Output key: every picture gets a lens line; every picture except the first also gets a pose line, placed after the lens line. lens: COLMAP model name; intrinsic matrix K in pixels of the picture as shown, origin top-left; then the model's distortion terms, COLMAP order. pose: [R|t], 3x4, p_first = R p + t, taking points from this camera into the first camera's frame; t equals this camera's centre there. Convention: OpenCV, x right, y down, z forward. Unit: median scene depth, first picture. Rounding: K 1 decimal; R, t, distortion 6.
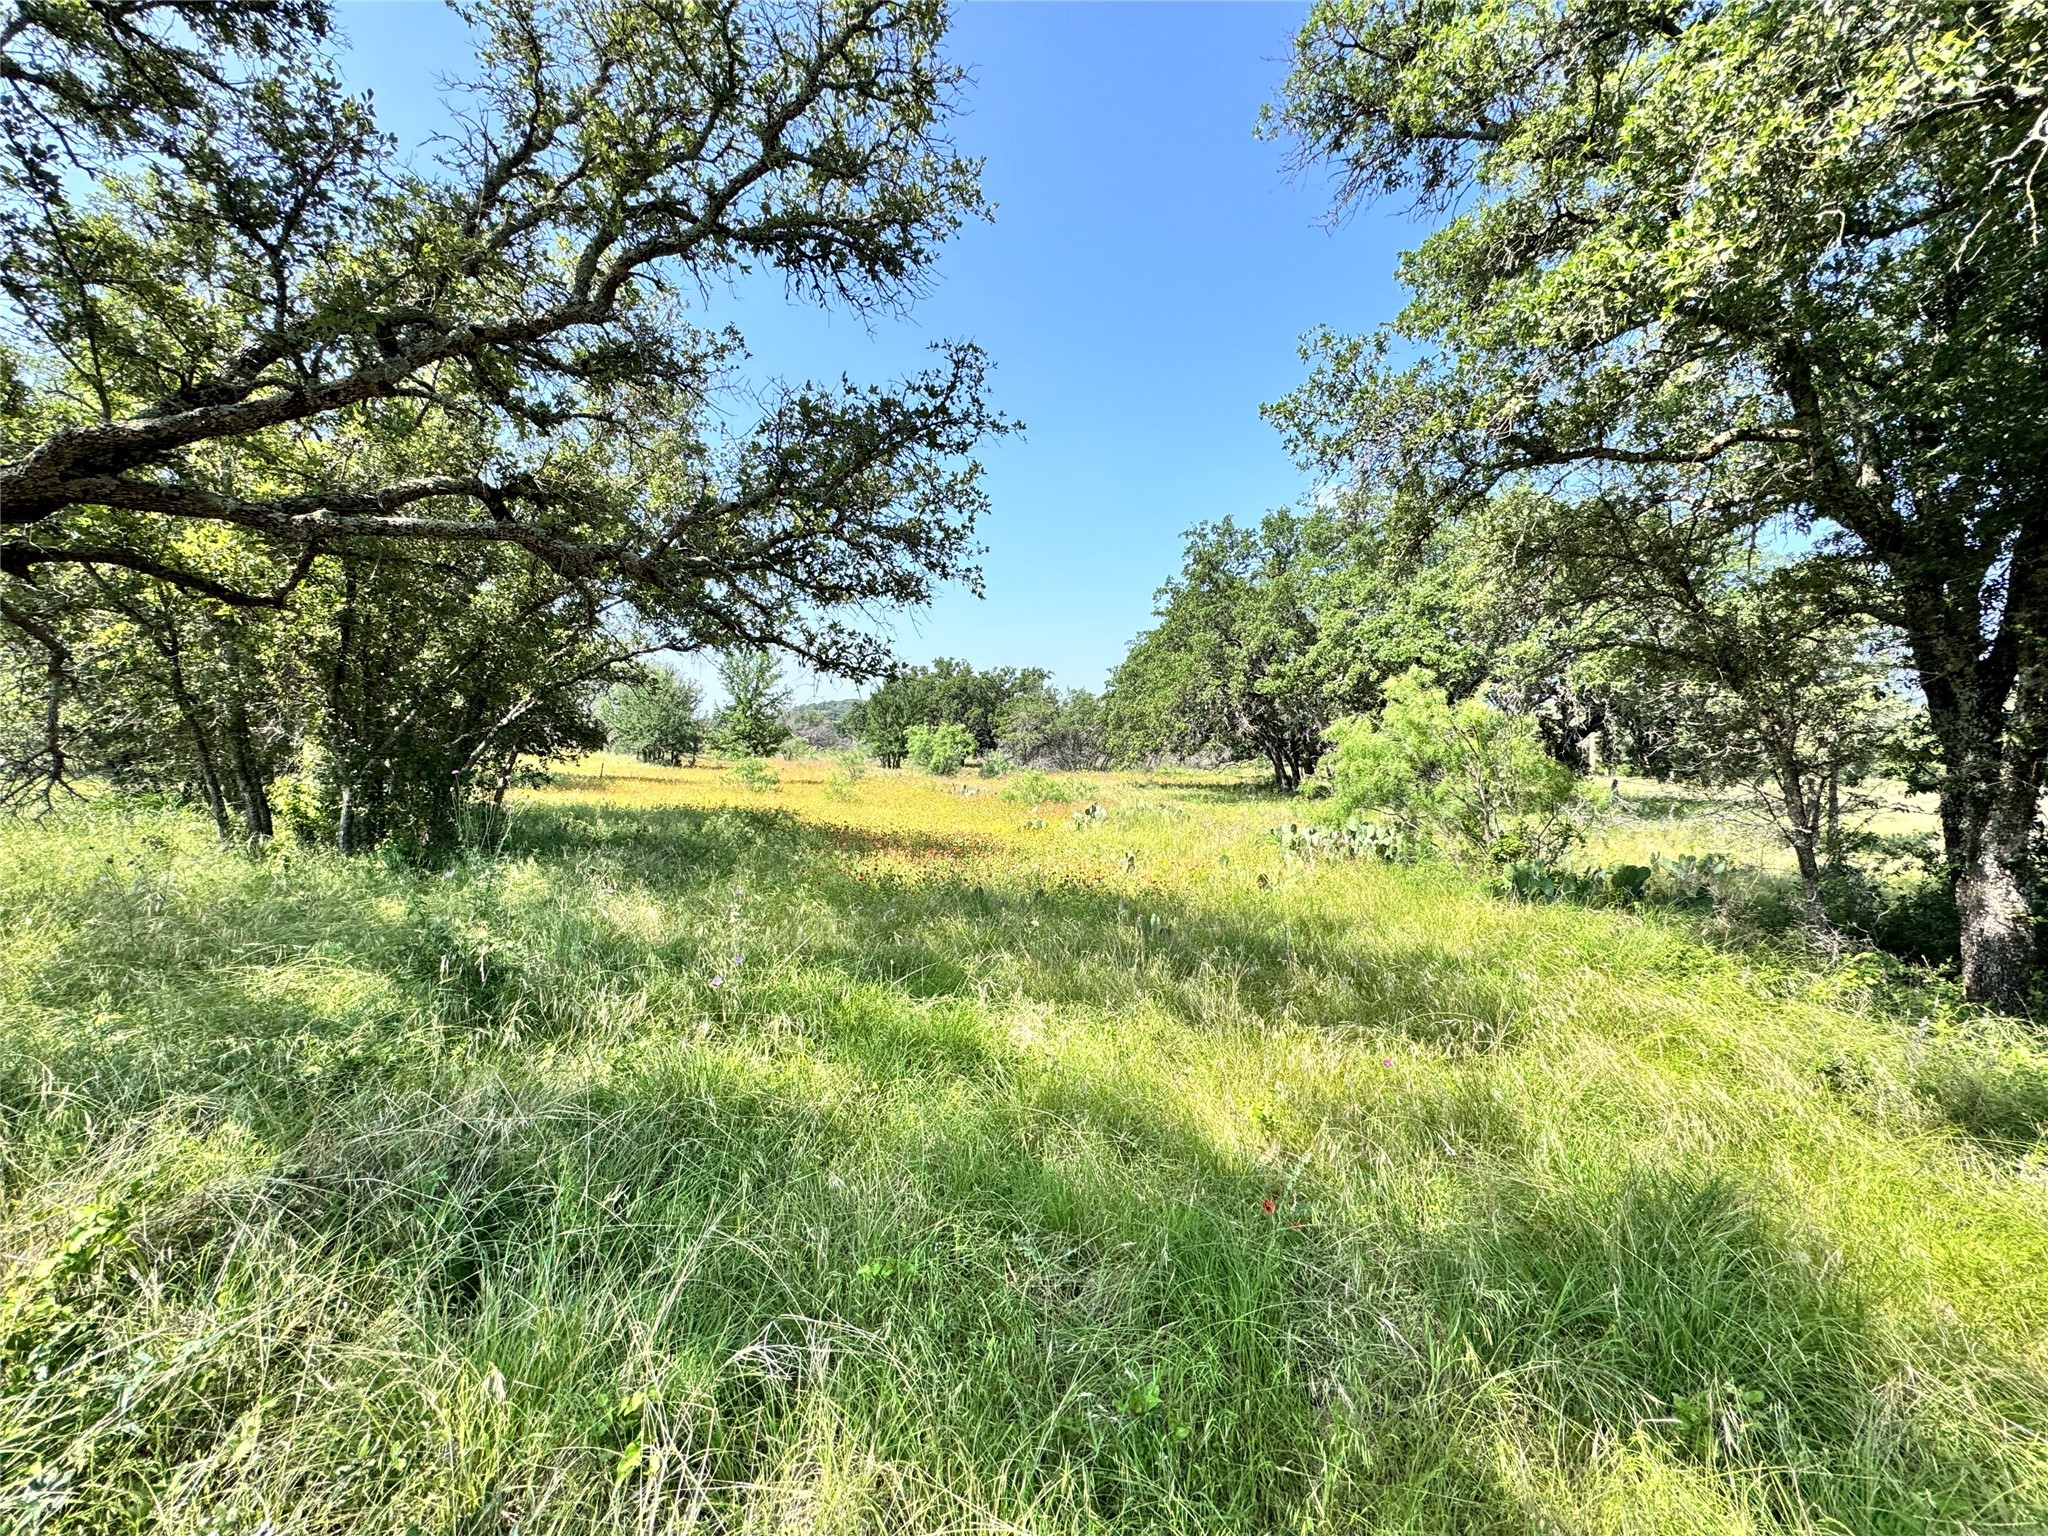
lens RADIAL K [[821.8, 0, 1024.0], [0, 821.8, 763.2], [0, 0, 1]] dist [0.002109, 0.000539]
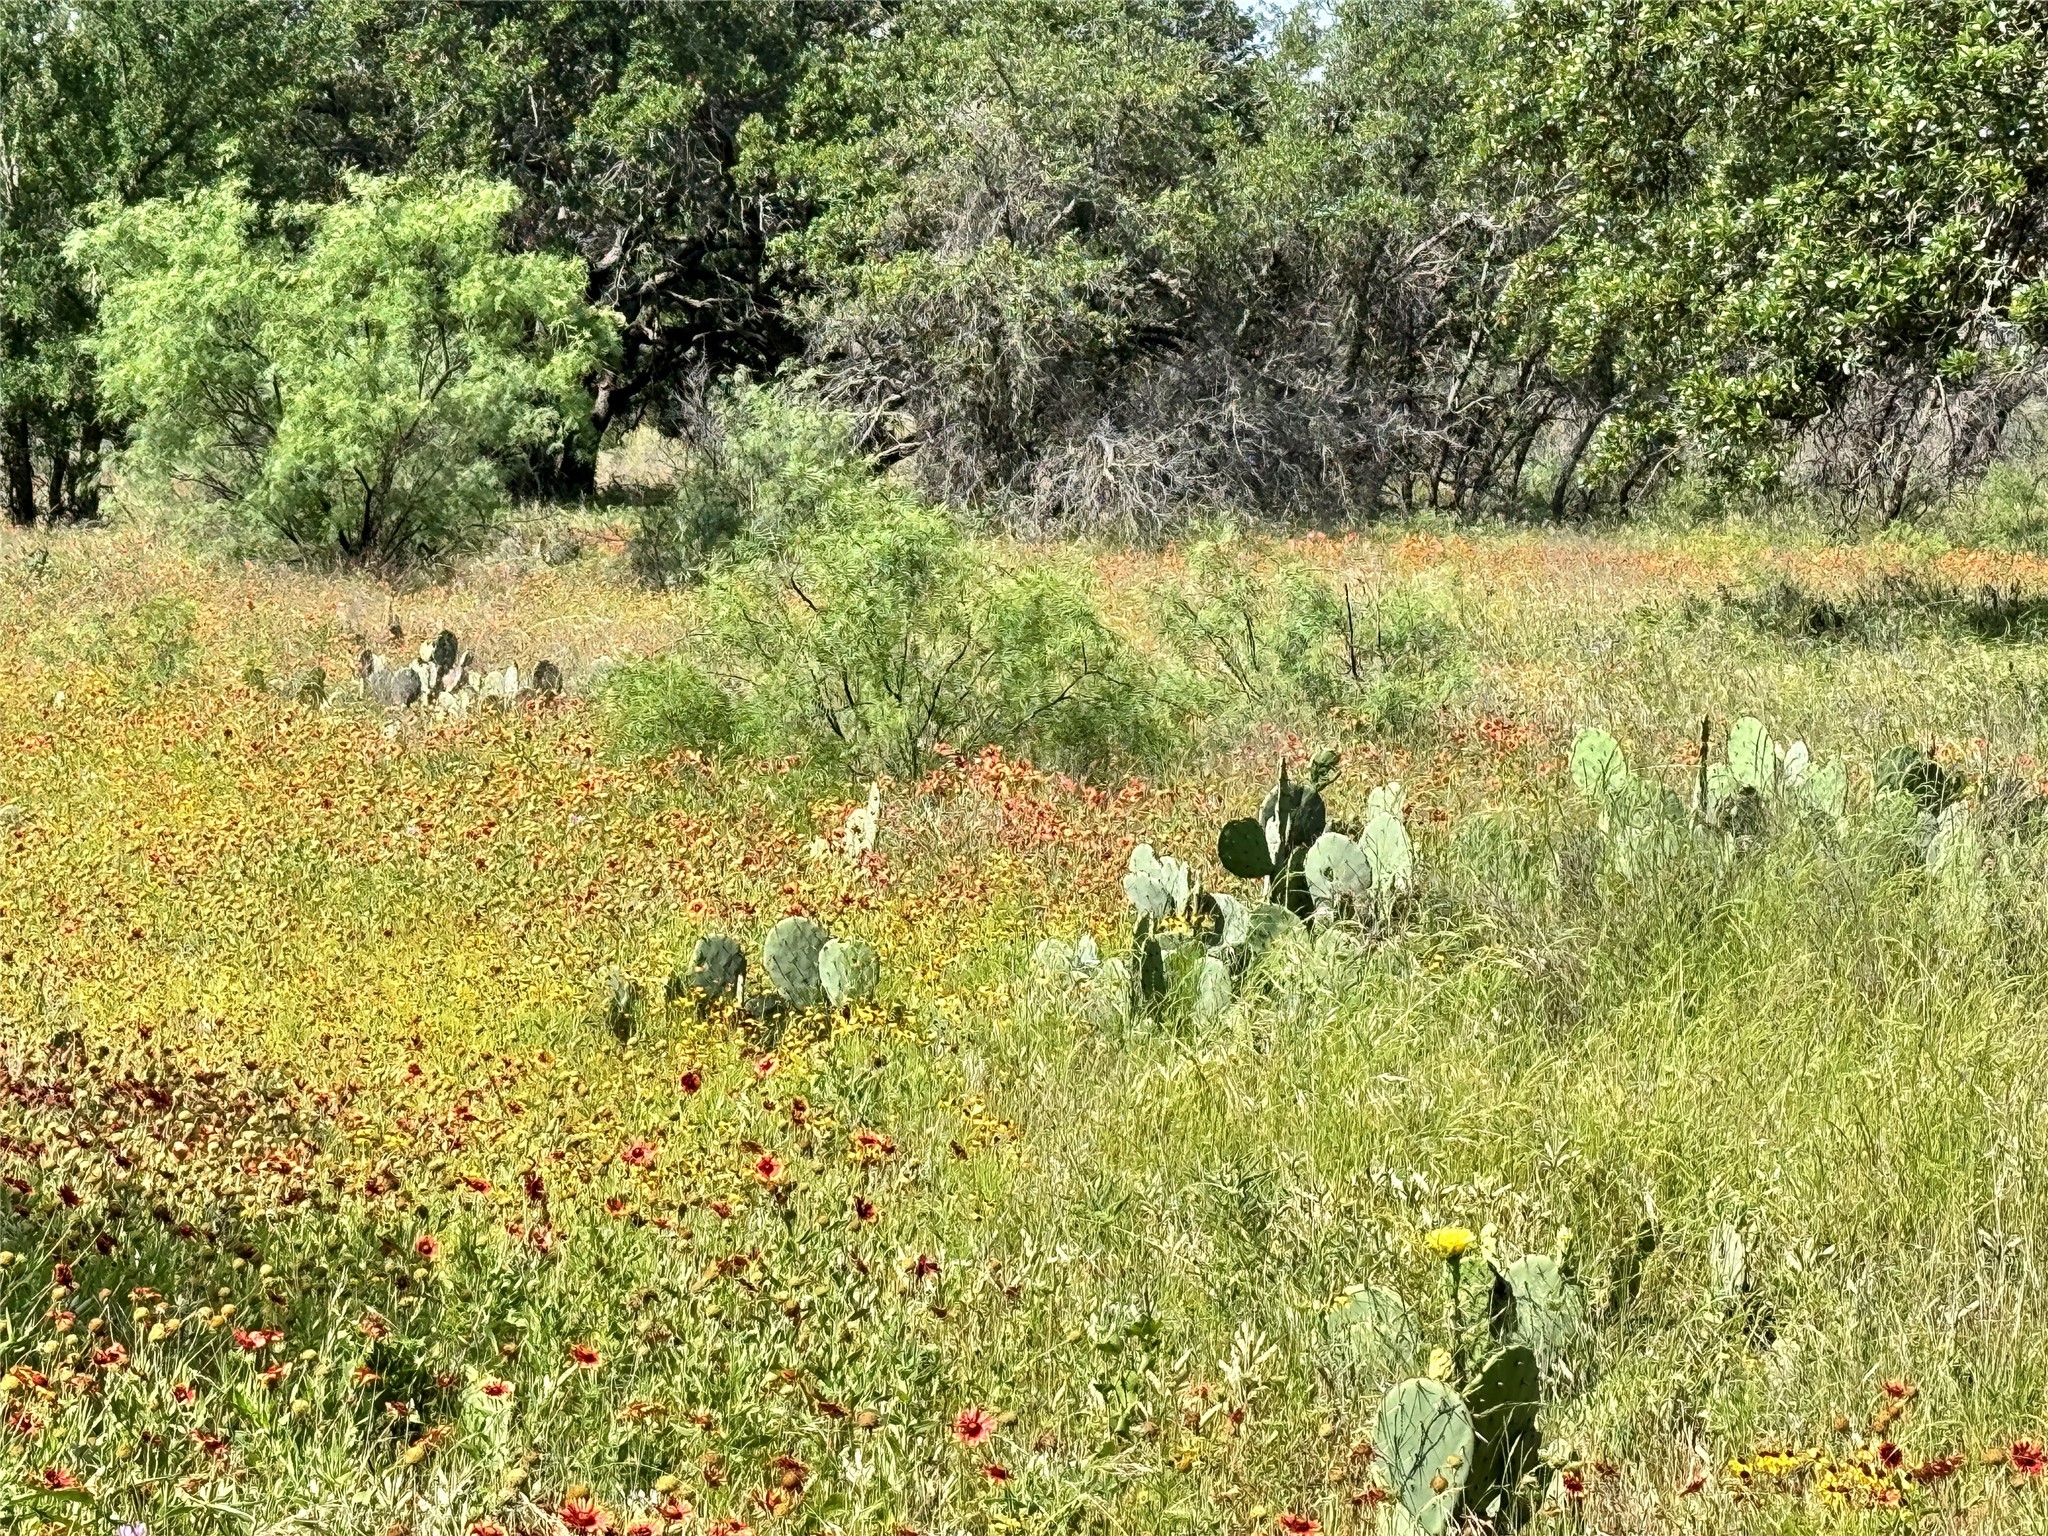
lens RADIAL K [[5498.3, 0, 1017.0], [0, 5498.3, 760.0], [0, 0, 1]] dist [0.158010, 0.000000]
pose [[0.999738, -0.016299, -0.016077, 0.027812], [0.017062, 0.998677, 0.048519, 0.004721], [0.015264, -0.048780, 0.998693, 0.116198]]
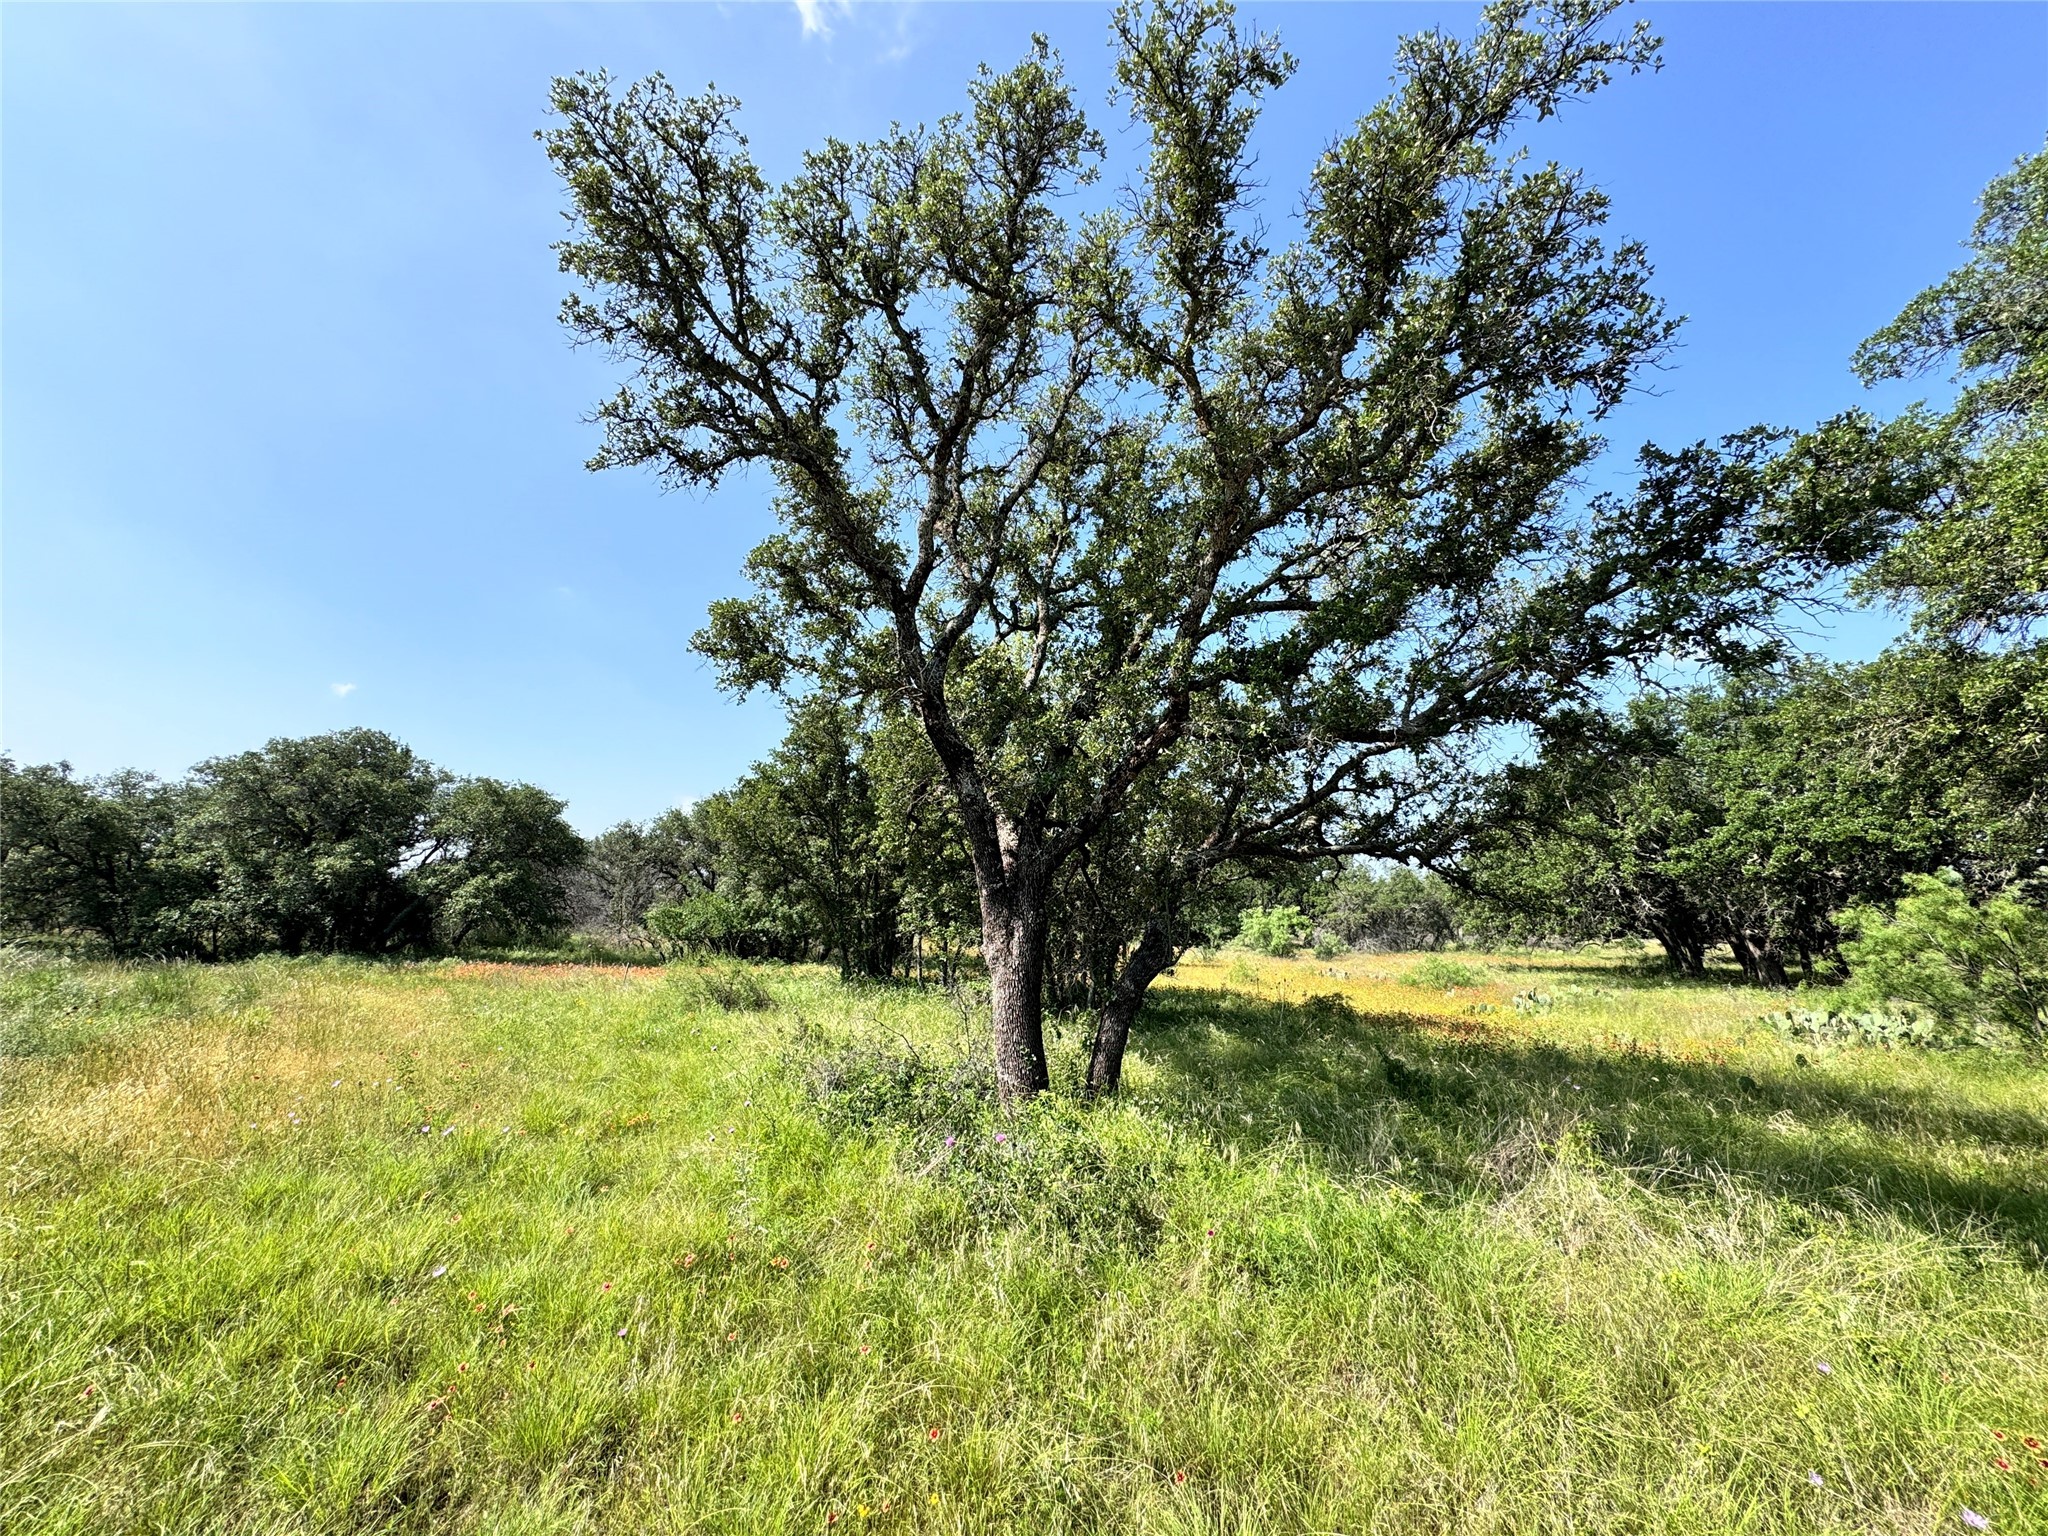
lens RADIAL K [[821.8, 0, 1019.9], [0, 821.8, 775.8], [0, 0, 1]] dist [0.002109, 0.000539]
pose [[0.950927, -0.070886, -0.301187, -0.101969], [0.010345, 0.980143, -0.198021, -0.009709], [0.309243, 0.185188, 0.932778, -0.139897]]
